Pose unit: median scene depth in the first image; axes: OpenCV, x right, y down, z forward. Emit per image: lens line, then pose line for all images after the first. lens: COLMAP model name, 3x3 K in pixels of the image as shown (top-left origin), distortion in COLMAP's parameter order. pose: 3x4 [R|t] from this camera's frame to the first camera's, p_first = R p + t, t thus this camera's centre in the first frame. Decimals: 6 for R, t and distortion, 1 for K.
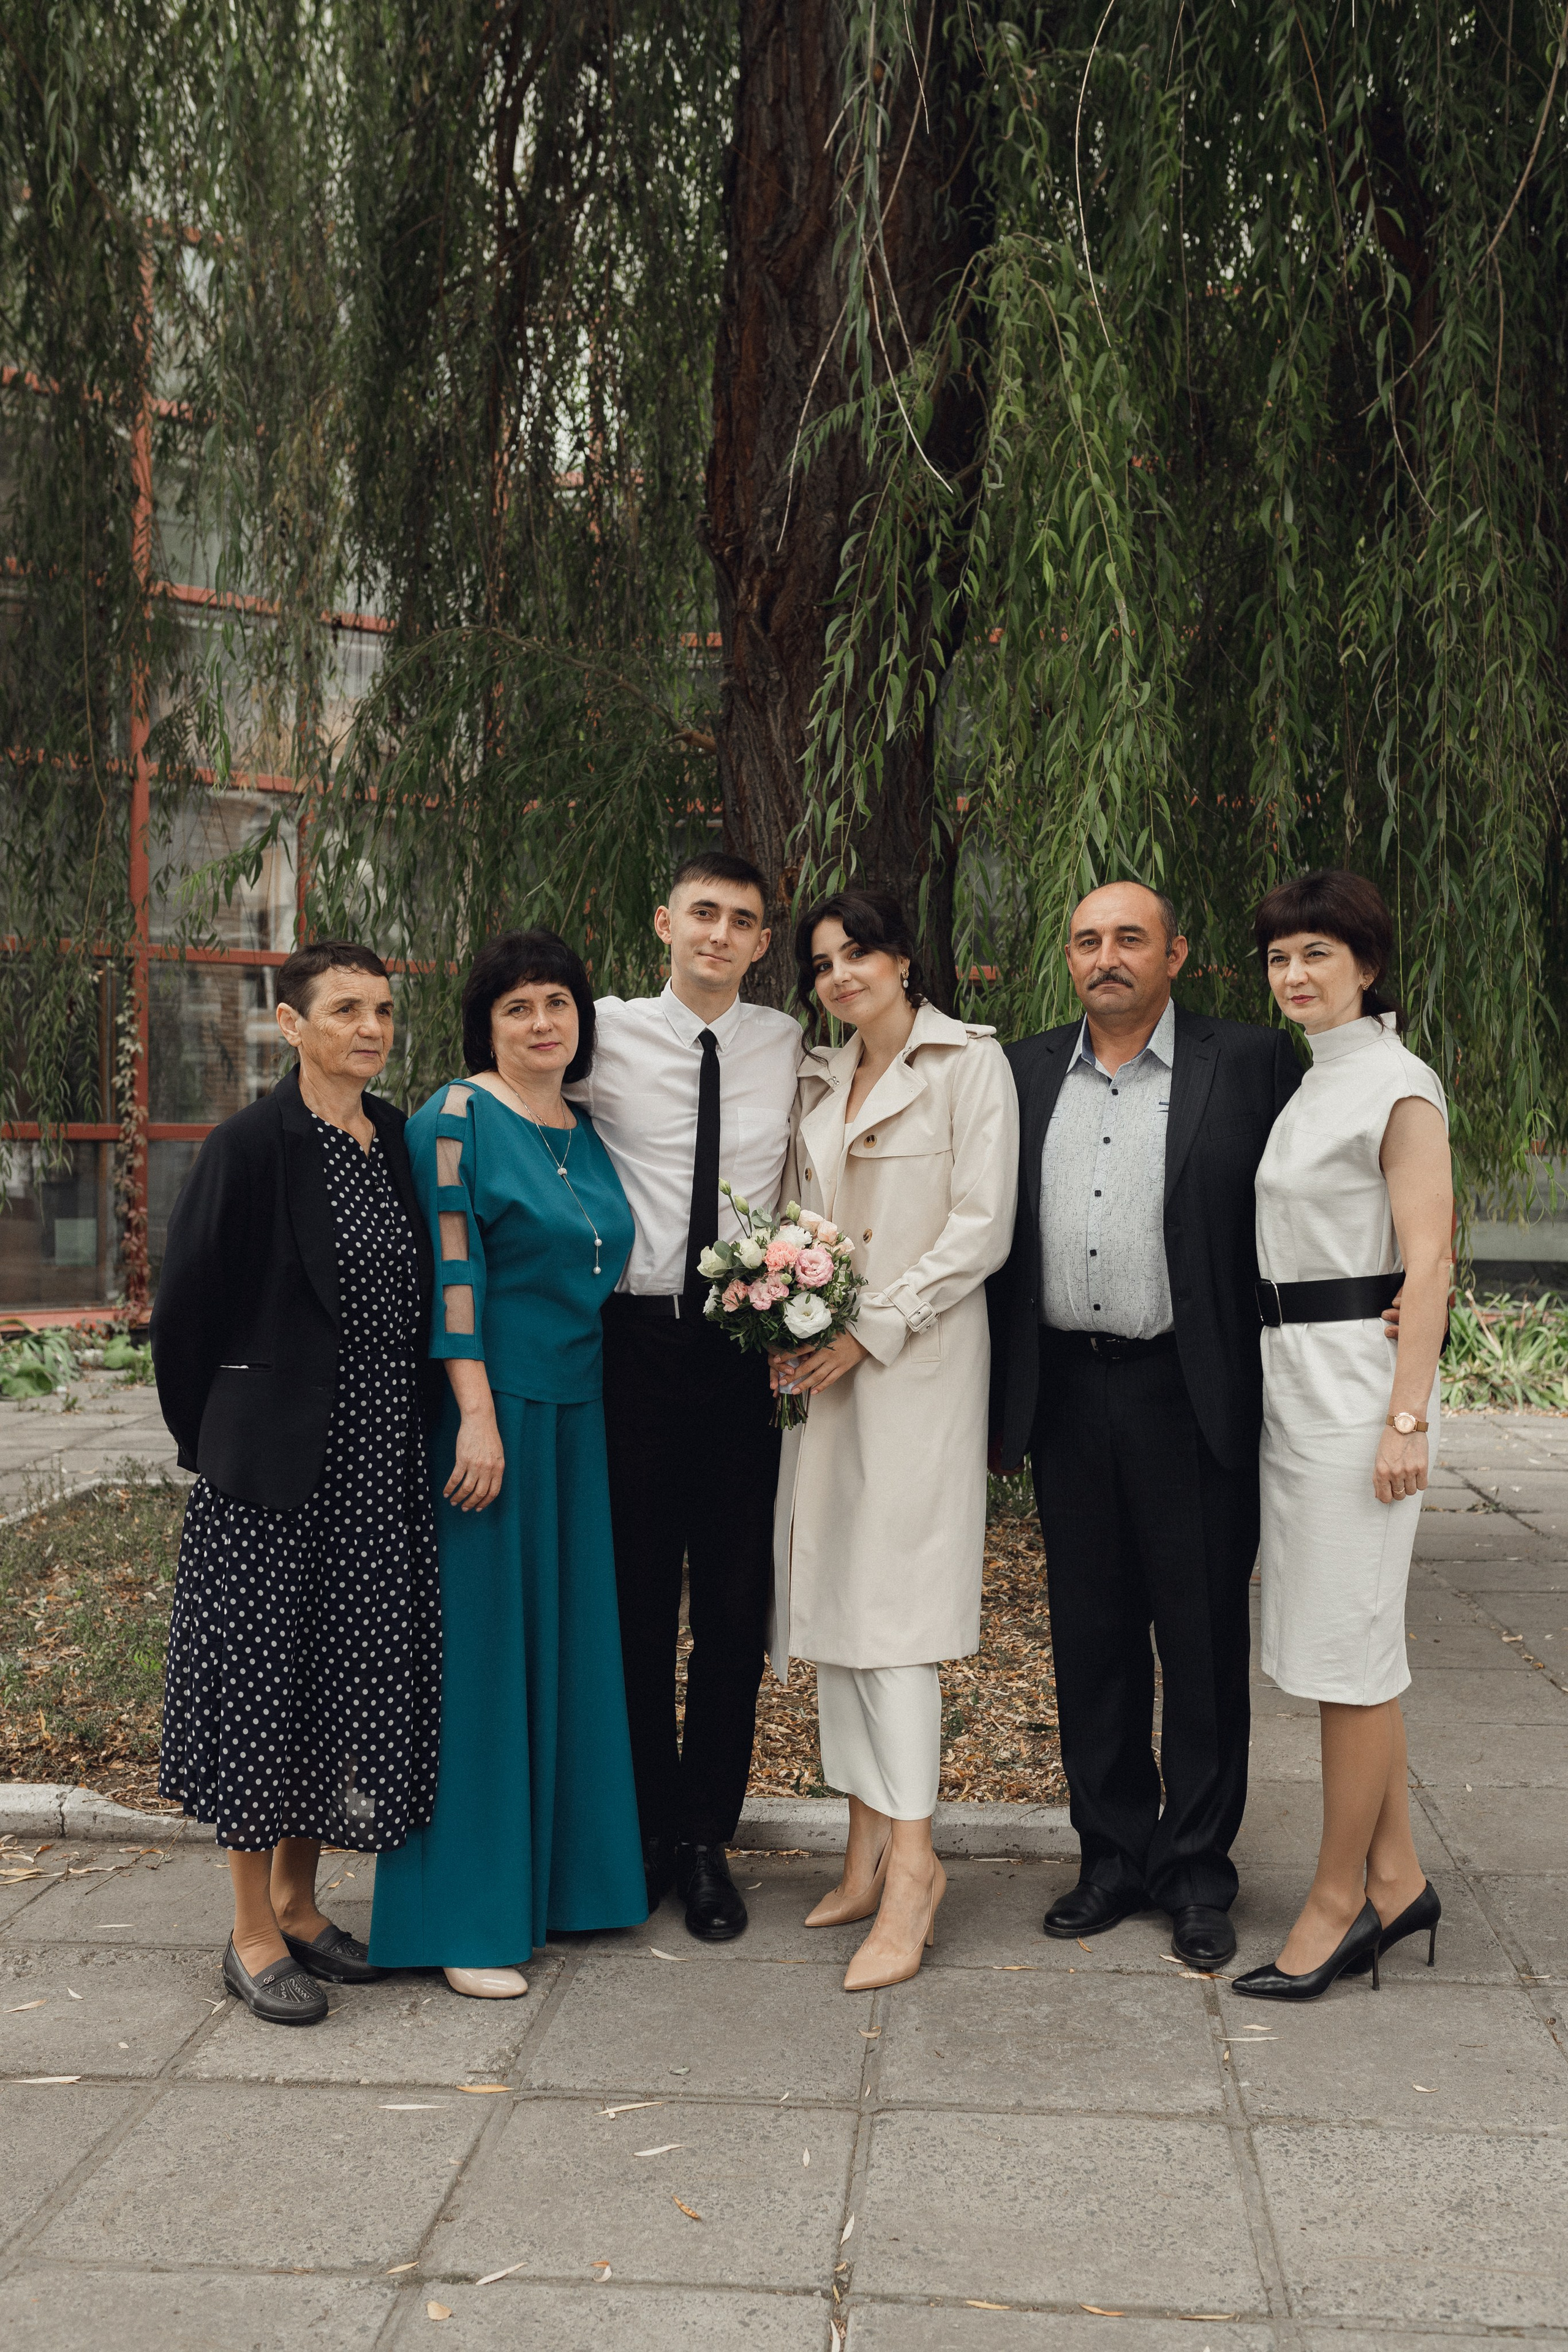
lens RADIAL K [[2272.4, 0, 791.1], [0, 2272.4, 1175.1], [0, 0, 1]] dist [0.004419, 0.000000]
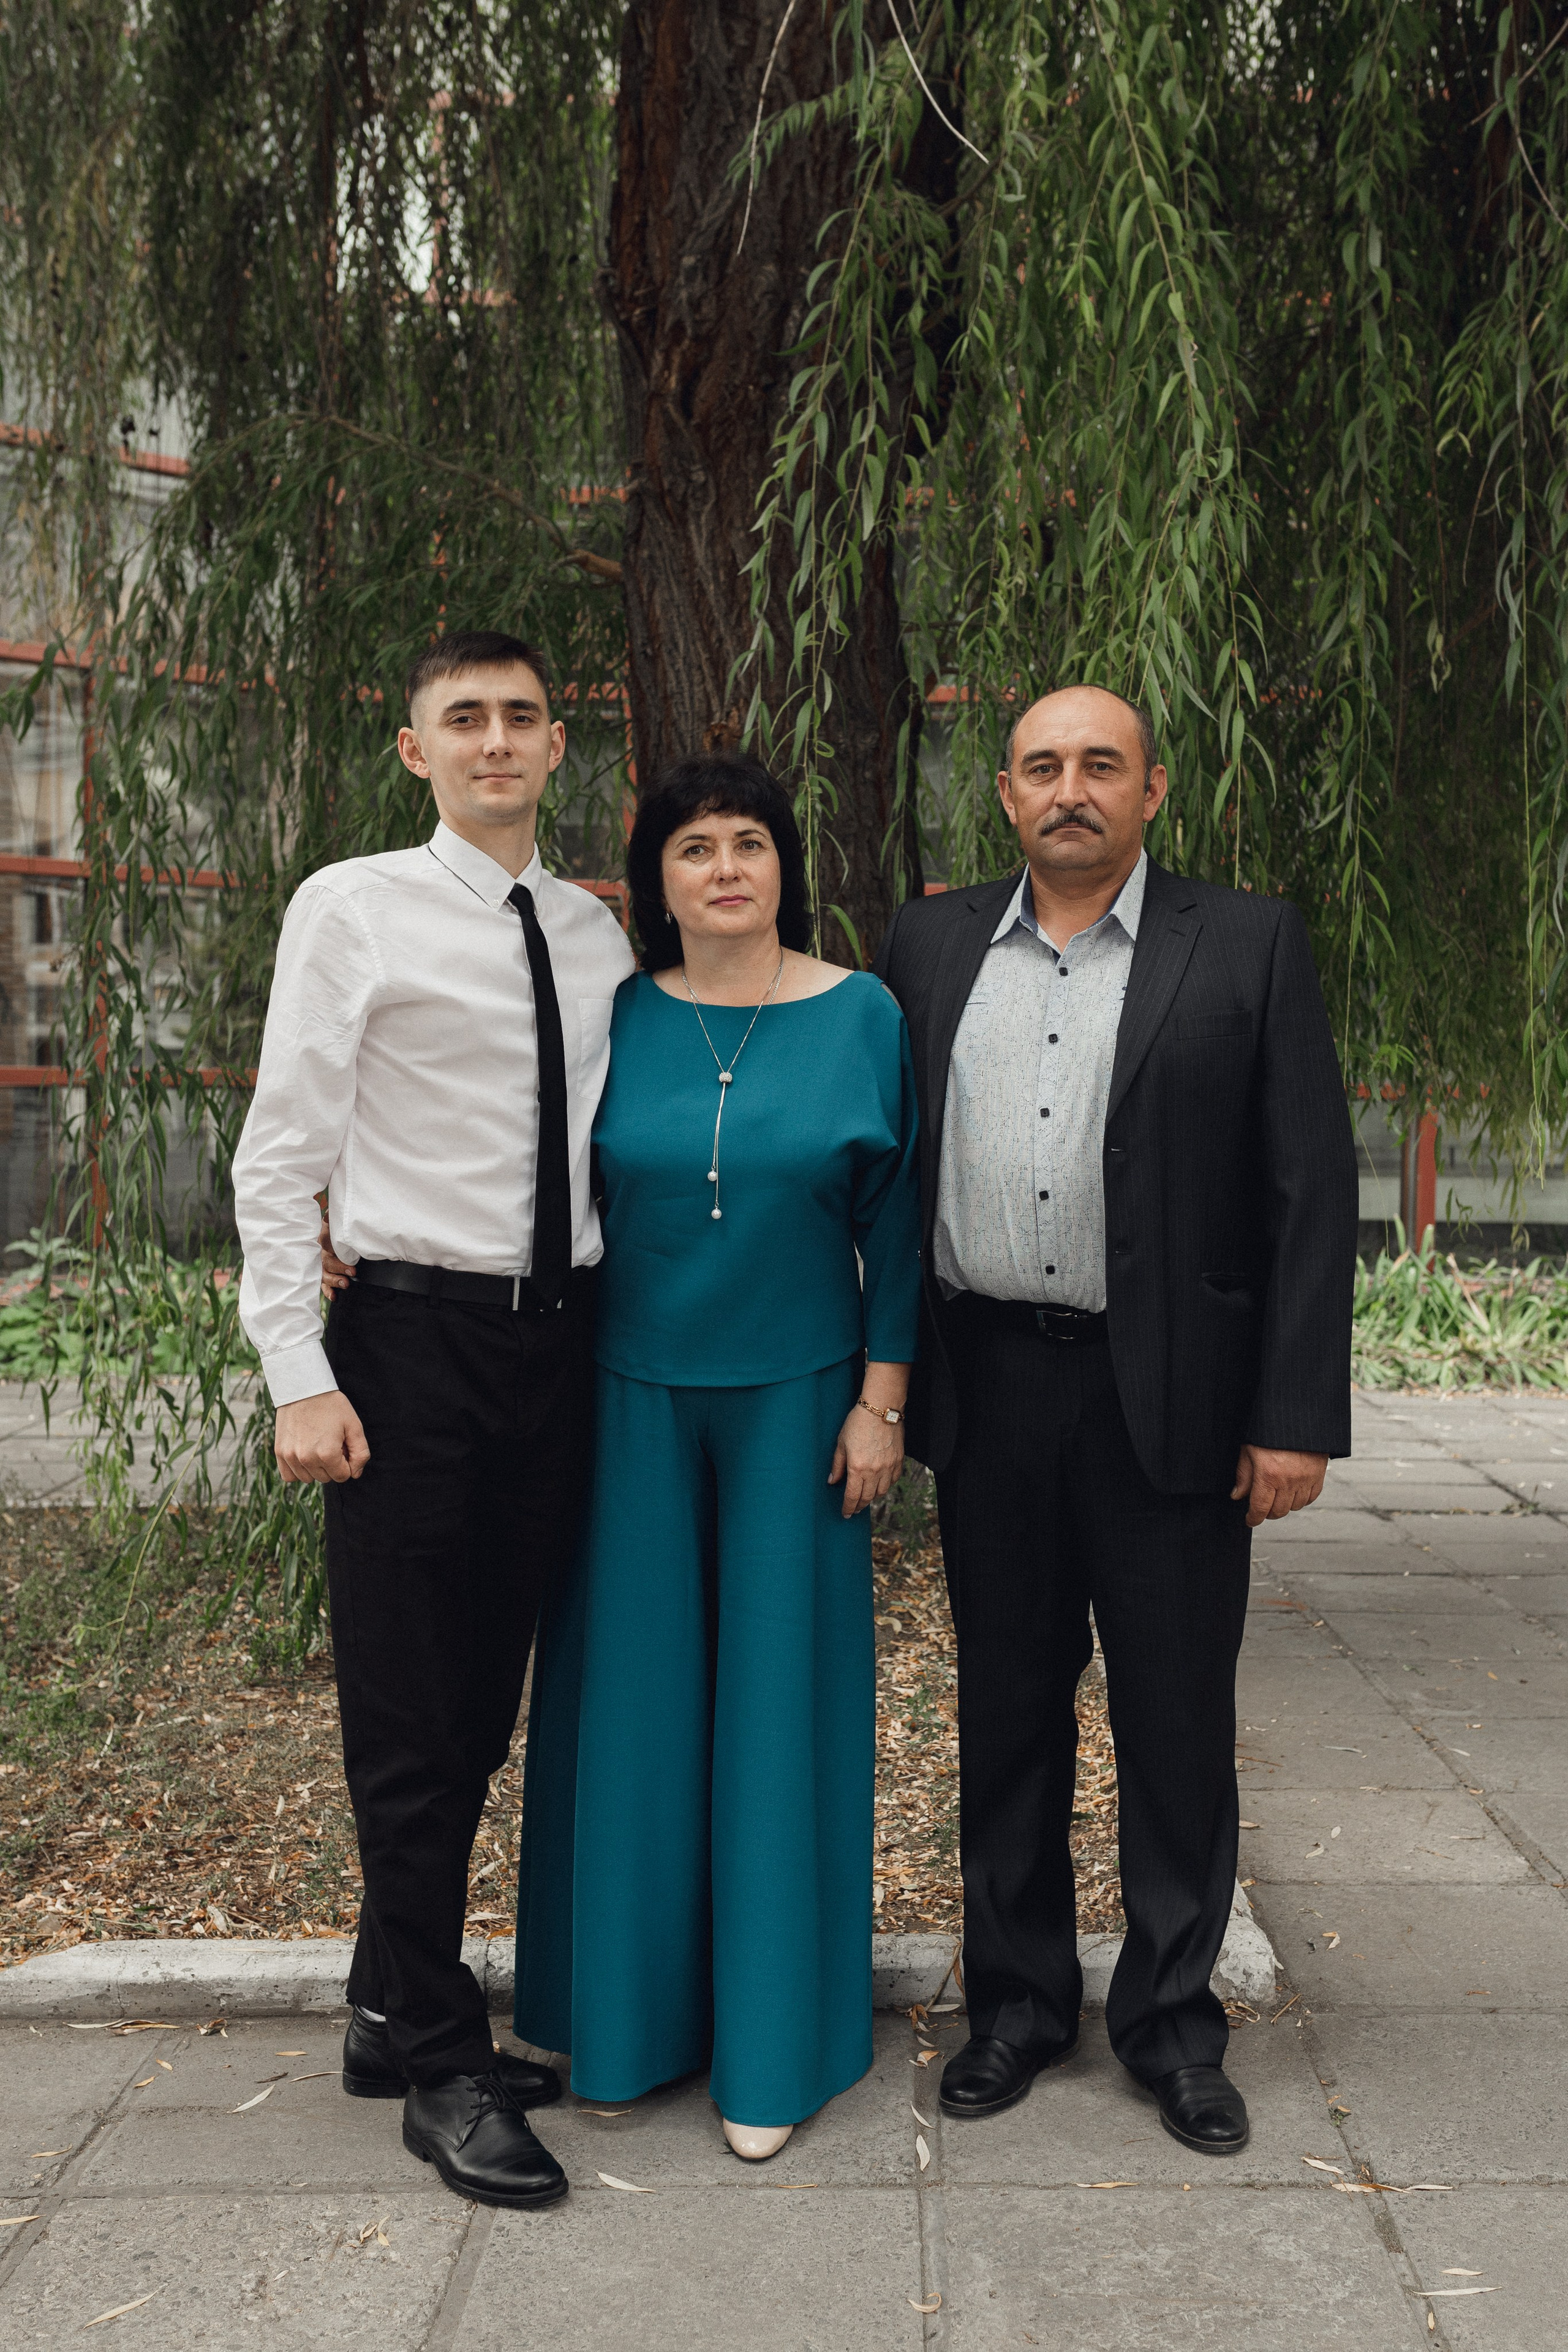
lens RADIAL K [[2399.7, 0, 891.9], [0, 2399.7, 1253.6], [0, 0, 1]] dist [0.001325, 0.000000]
pose [[0.994619, -0.006582, 0.103386, -0.025269], [0.001470, 0.998776, 0.049442, 0.007038], [-0.103585, -0.049024, 0.993412, 0.137248]]
